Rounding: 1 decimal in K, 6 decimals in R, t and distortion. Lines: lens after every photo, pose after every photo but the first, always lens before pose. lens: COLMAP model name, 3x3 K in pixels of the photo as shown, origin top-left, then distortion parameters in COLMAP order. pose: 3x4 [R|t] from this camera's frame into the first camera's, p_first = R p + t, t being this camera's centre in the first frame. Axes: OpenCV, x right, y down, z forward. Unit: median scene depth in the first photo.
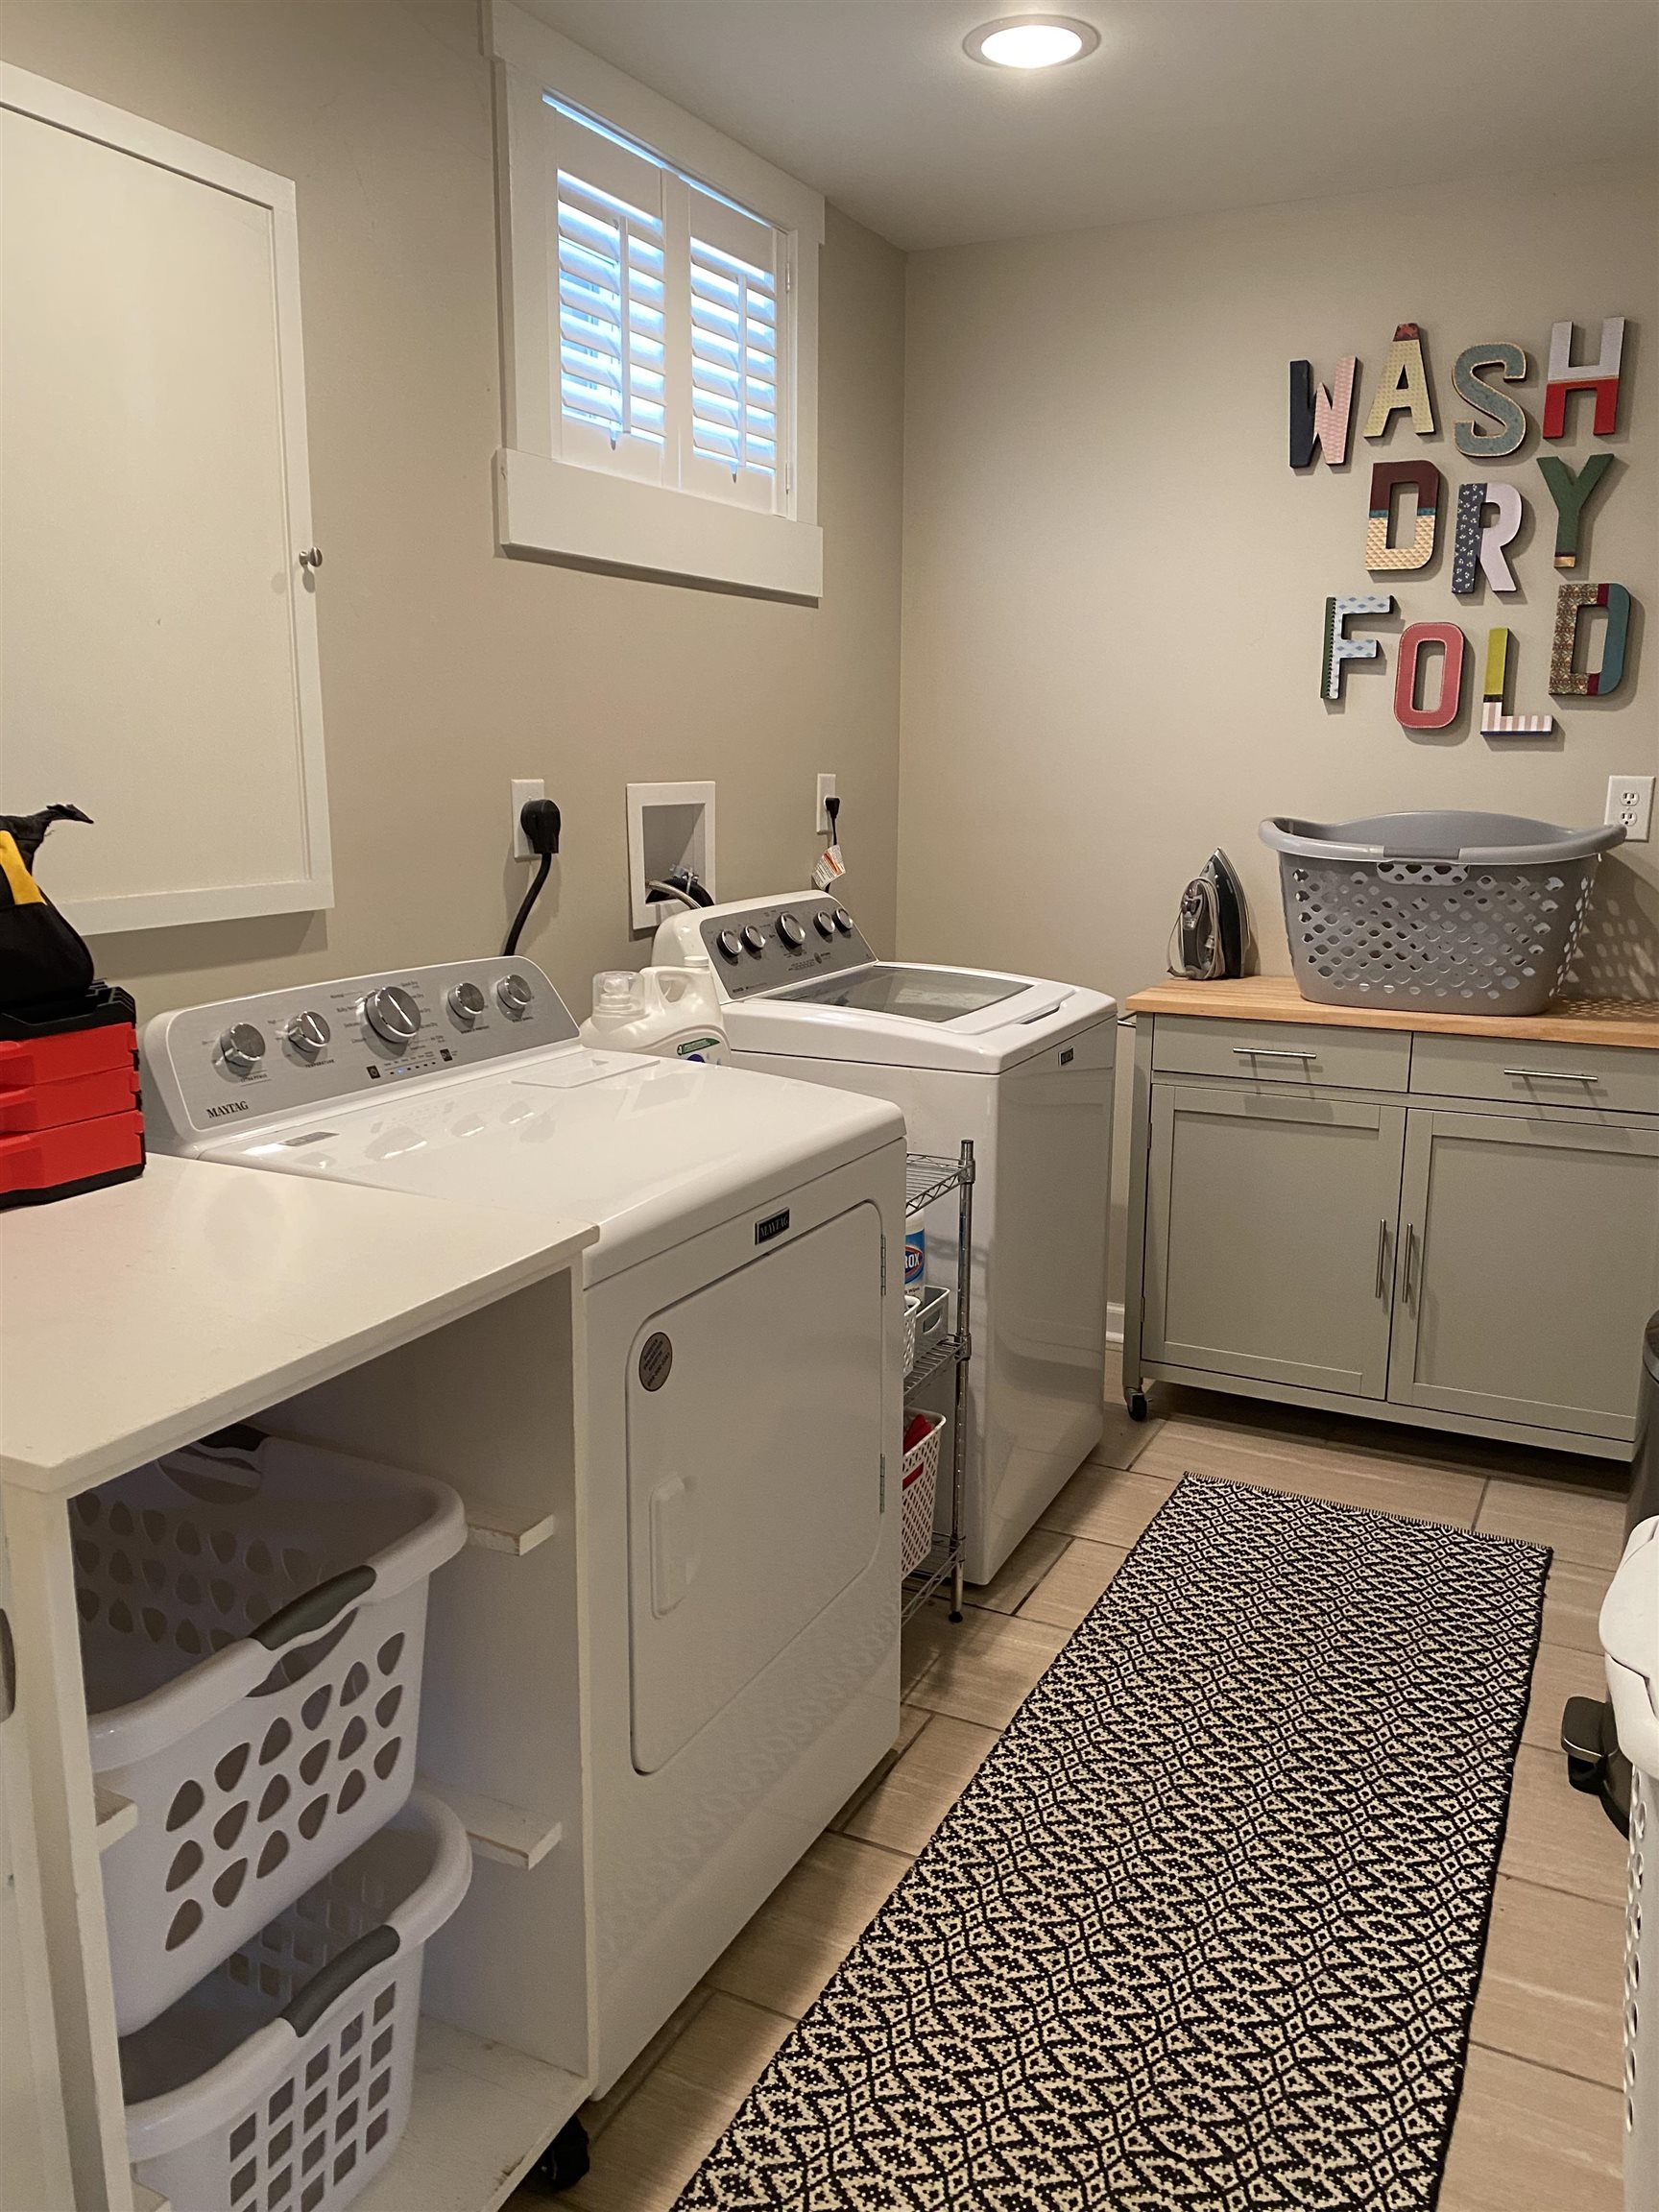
lens RADIAL K [[1659.2, 0, 829.6], [0, 1659.2, 1097.7], [0, 0, 1]] dist [0.040313, -0.057105]
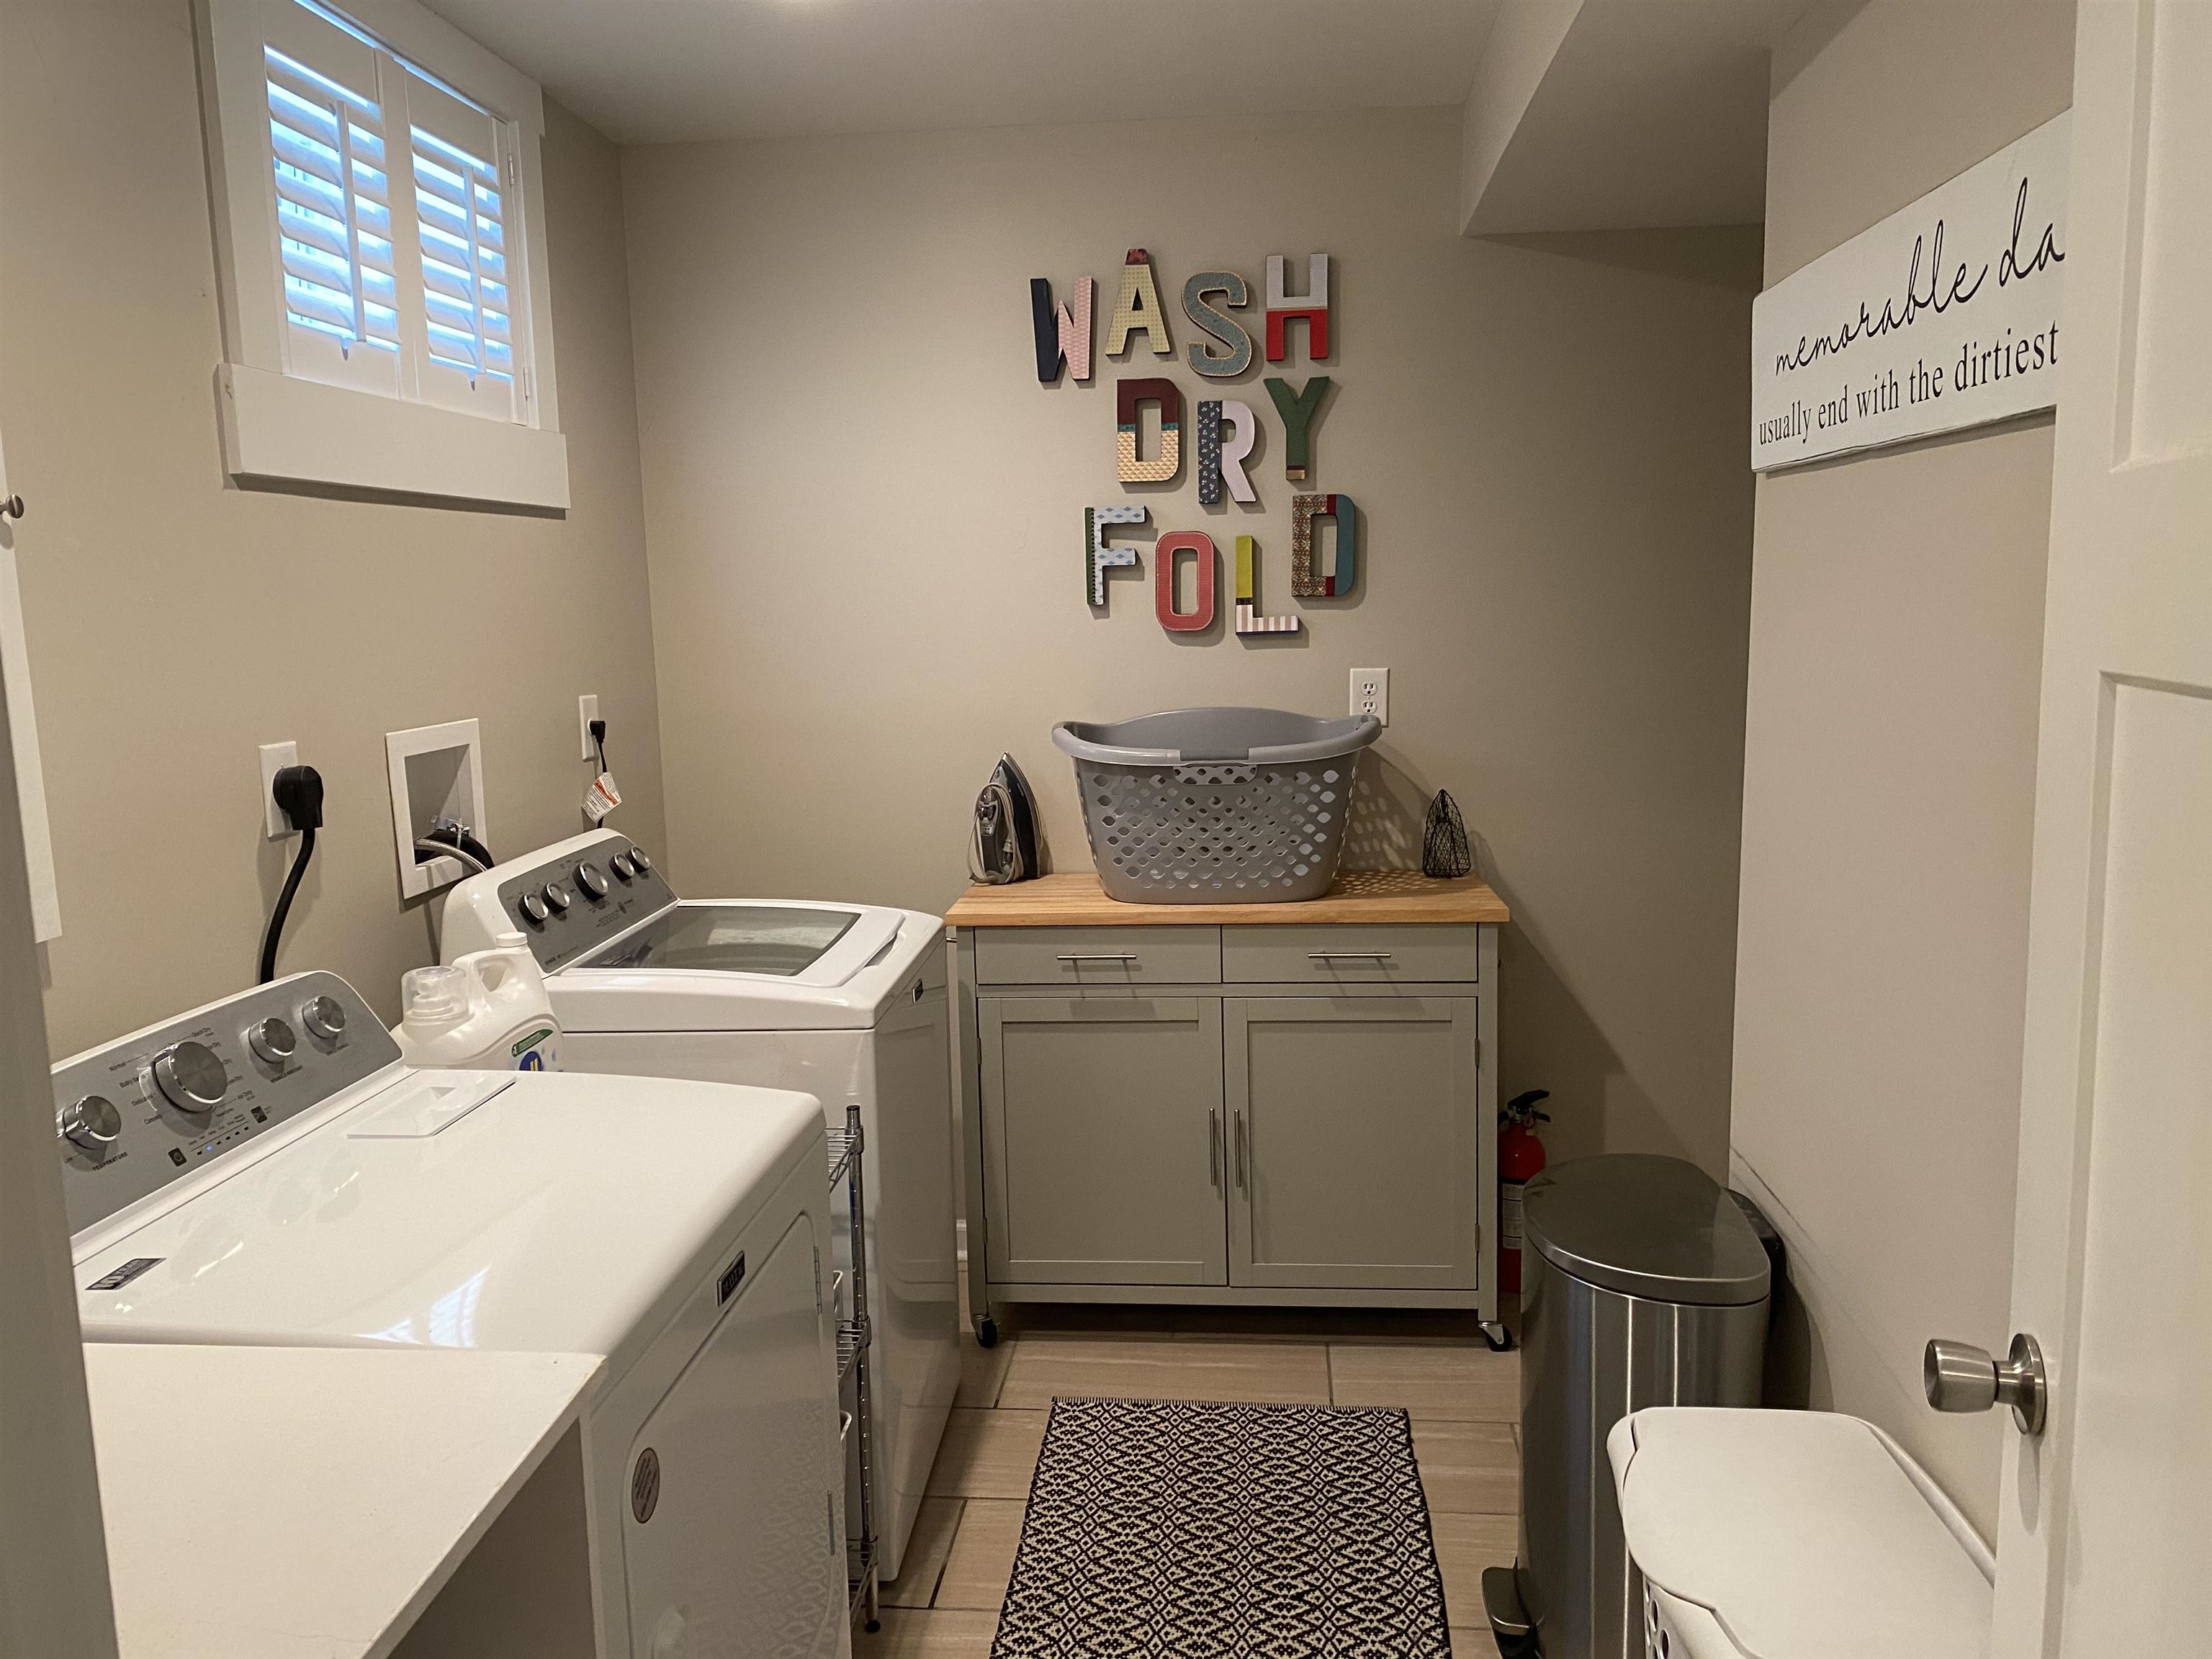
lens RADIAL K [[1634.2, 0, 1003.7], [0, 1634.2, 826.9], [0, 0, 1]] dist [0.128578, -0.257016]
pose [[0.933150, -0.083882, 0.349564, -0.125444], [0.102405, 0.994133, -0.034815, -0.076397], [-0.344593, 0.068285, 0.936265, 0.084407]]
